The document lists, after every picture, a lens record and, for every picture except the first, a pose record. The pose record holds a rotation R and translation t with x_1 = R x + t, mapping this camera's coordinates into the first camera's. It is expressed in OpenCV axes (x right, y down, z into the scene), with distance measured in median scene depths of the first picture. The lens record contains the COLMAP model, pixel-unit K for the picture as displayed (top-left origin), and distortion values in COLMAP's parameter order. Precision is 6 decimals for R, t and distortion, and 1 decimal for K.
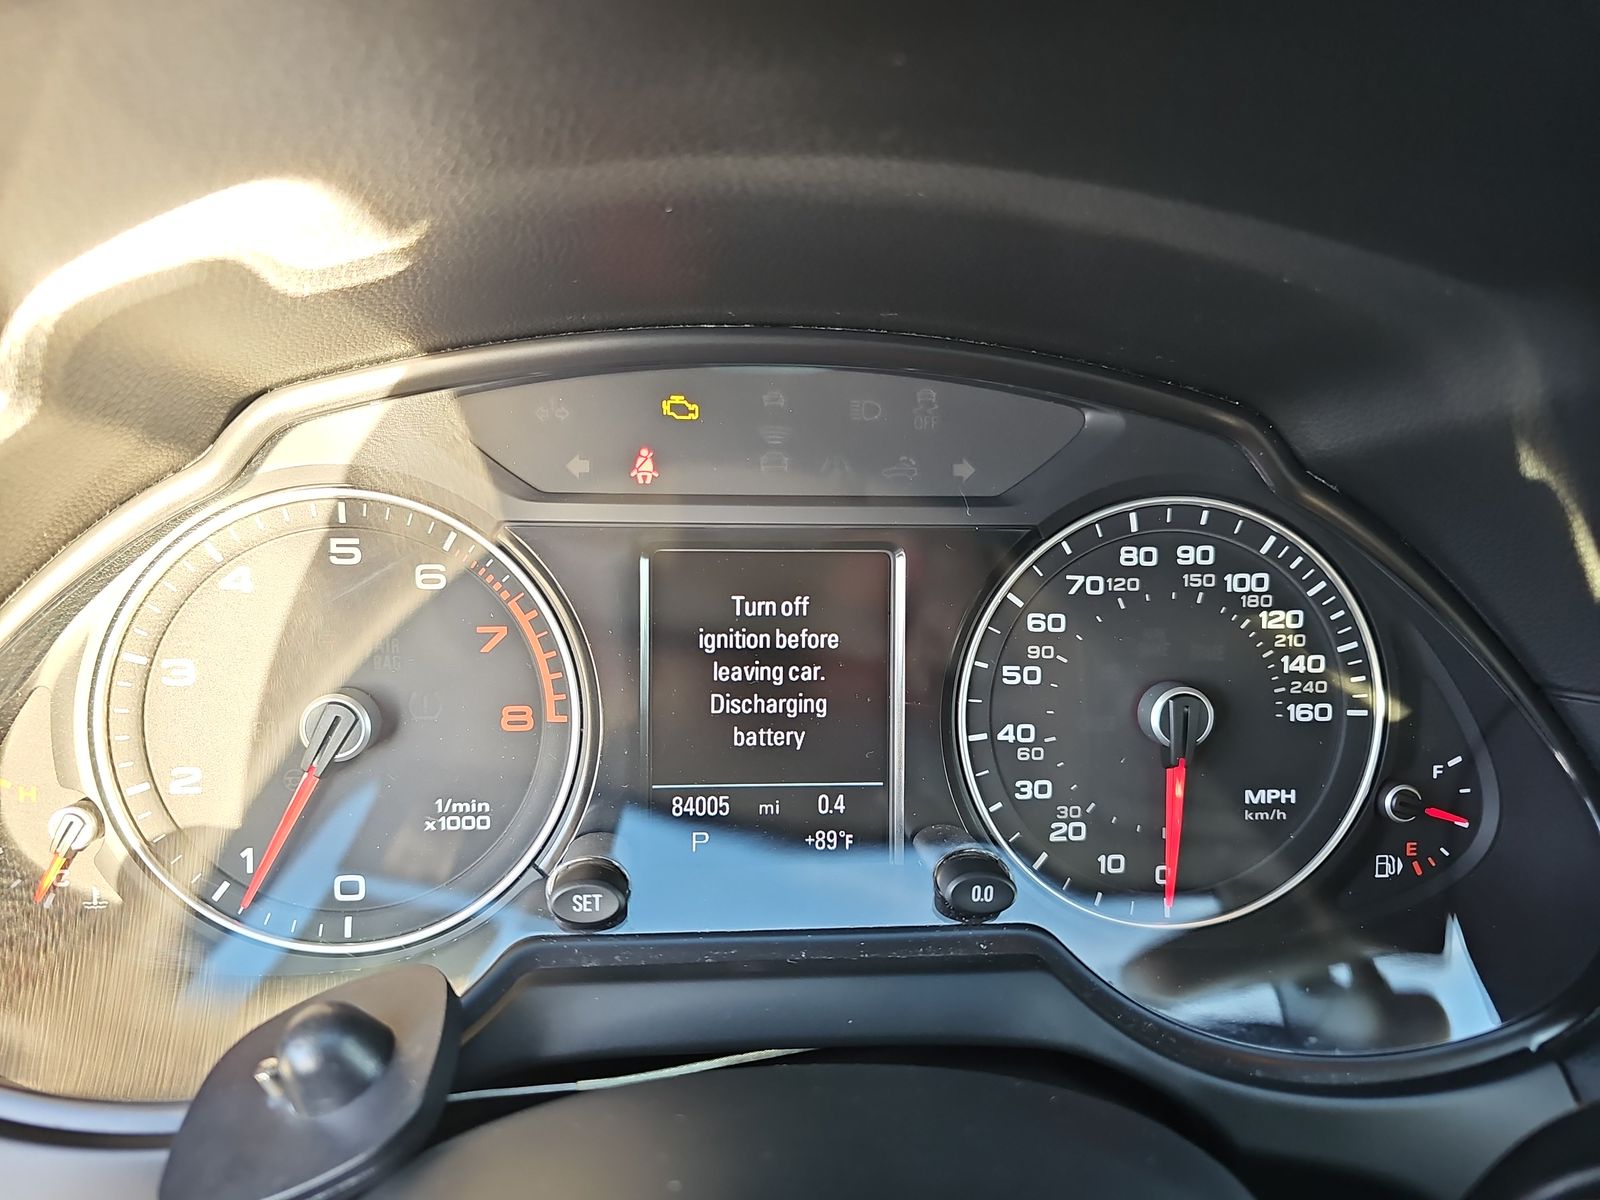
lens RADIAL K [[1061.3, 0, 805.6], [0, 1061.3, 596.4], [0, 0, 1]] dist [0.017772, -0.020571]
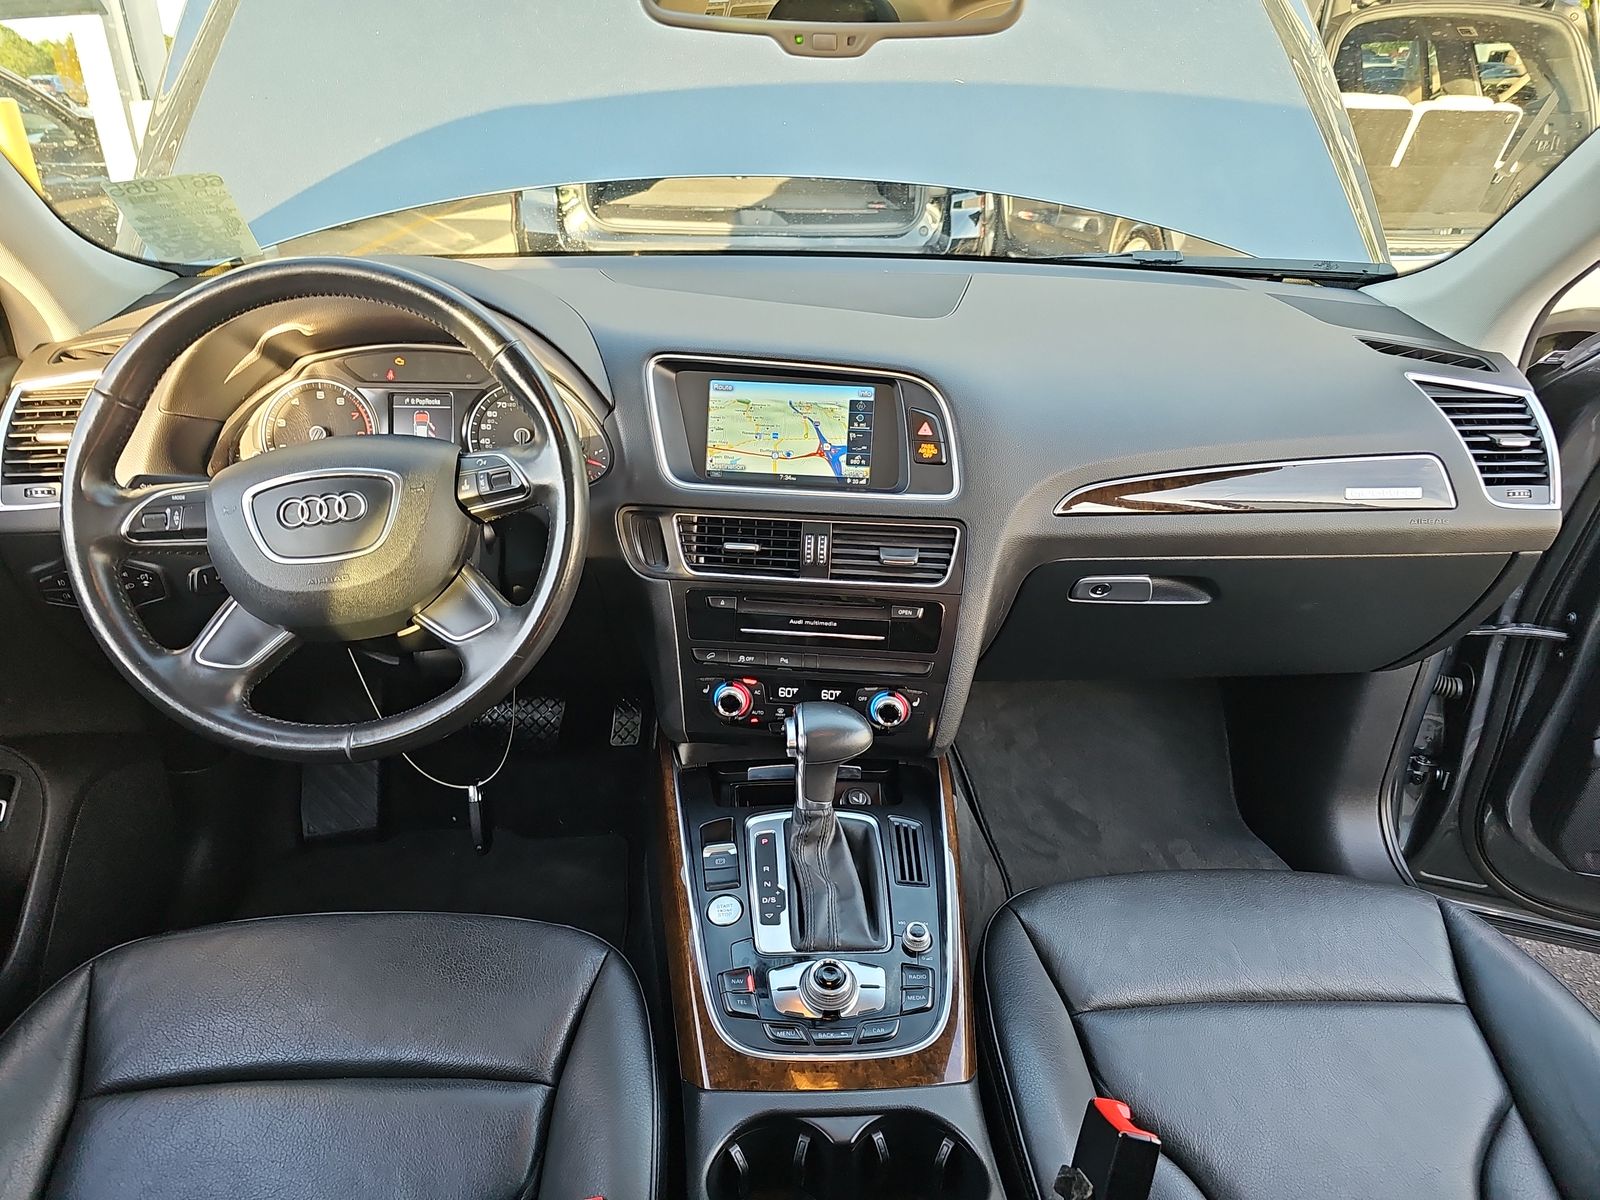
lens RADIAL K [[1061.3, 0, 807.0], [0, 1061.3, 589.6], [0, 0, 1]] dist [0.017772, -0.020571]
pose [[0.999951, -0.008714, 0.004666, 1.408780], [0.008797, 0.999801, -0.017920, 0.781369], [-0.004509, 0.017960, 0.999829, -3.076535]]
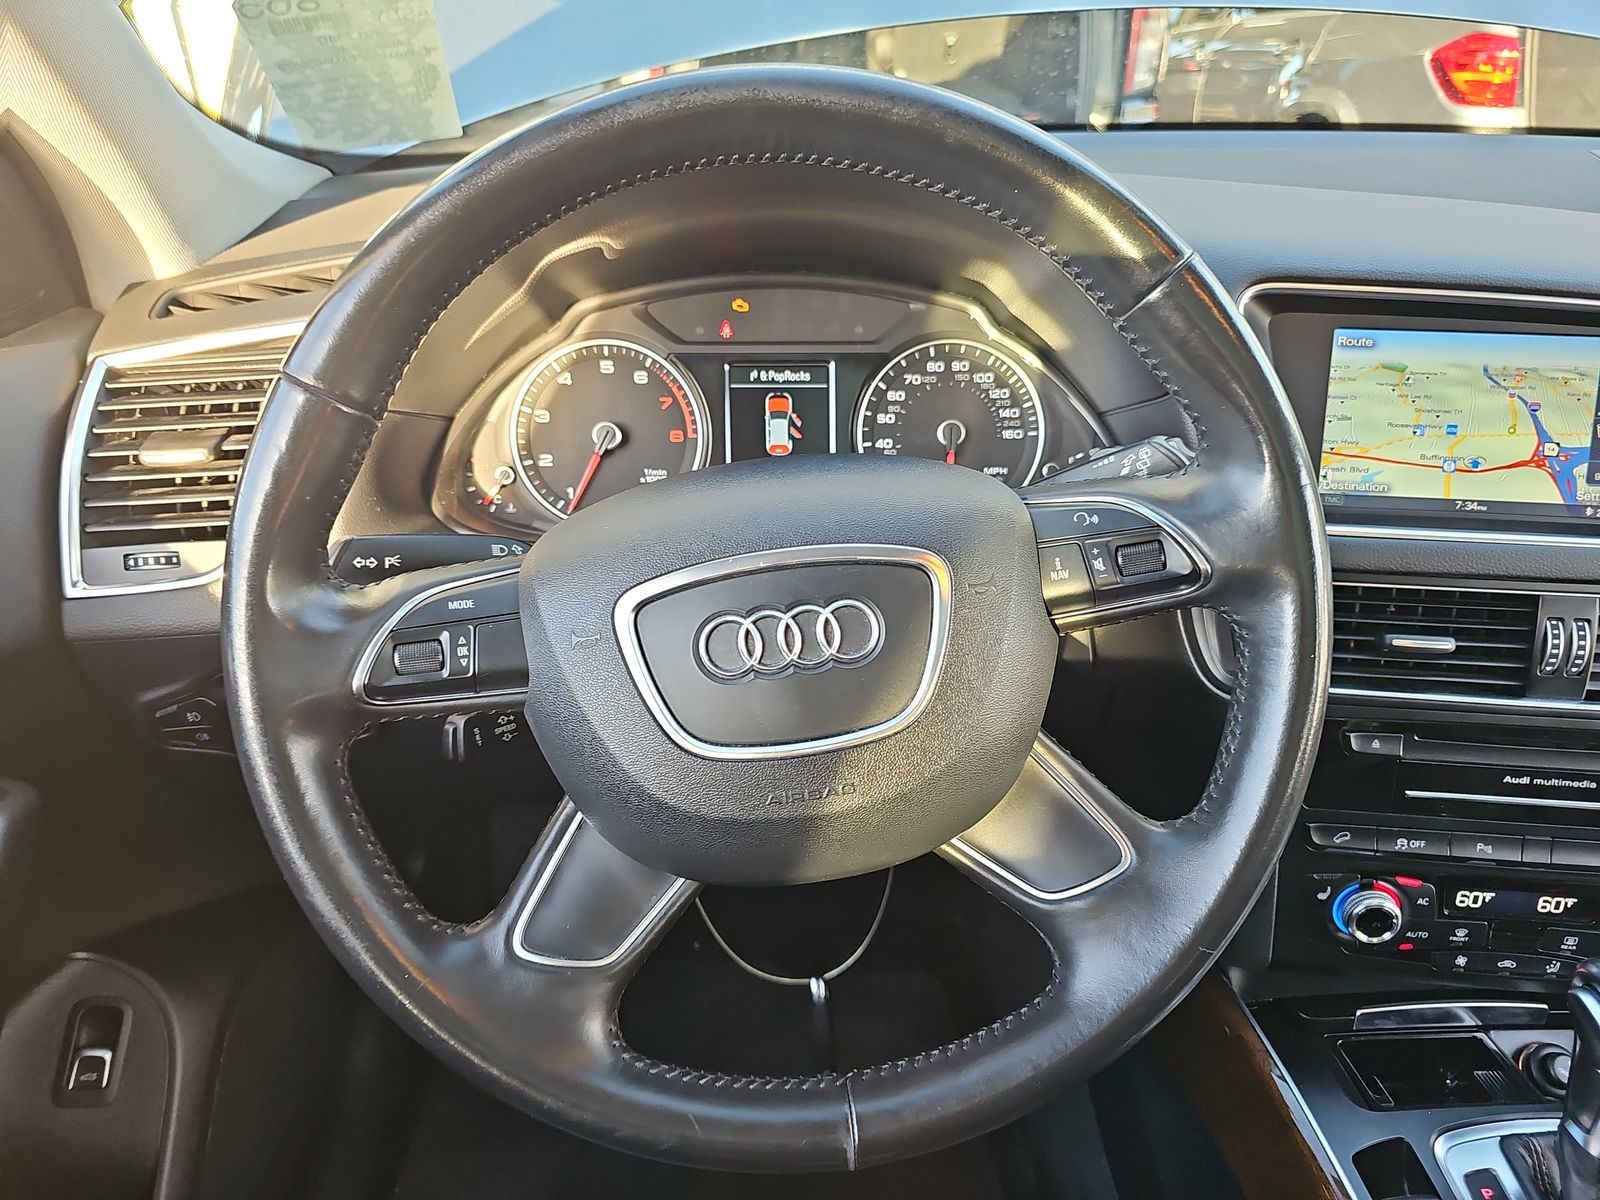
lens RADIAL K [[1061.3, 0, 799.0], [0, 1061.3, 608.8], [0, 0, 1]] dist [0.017772, -0.020571]
pose [[0.999221, -0.014867, -0.036547, 0.090190], [0.016540, 0.998809, 0.045899, 0.384000], [0.035821, -0.046468, 0.998277, -1.379346]]
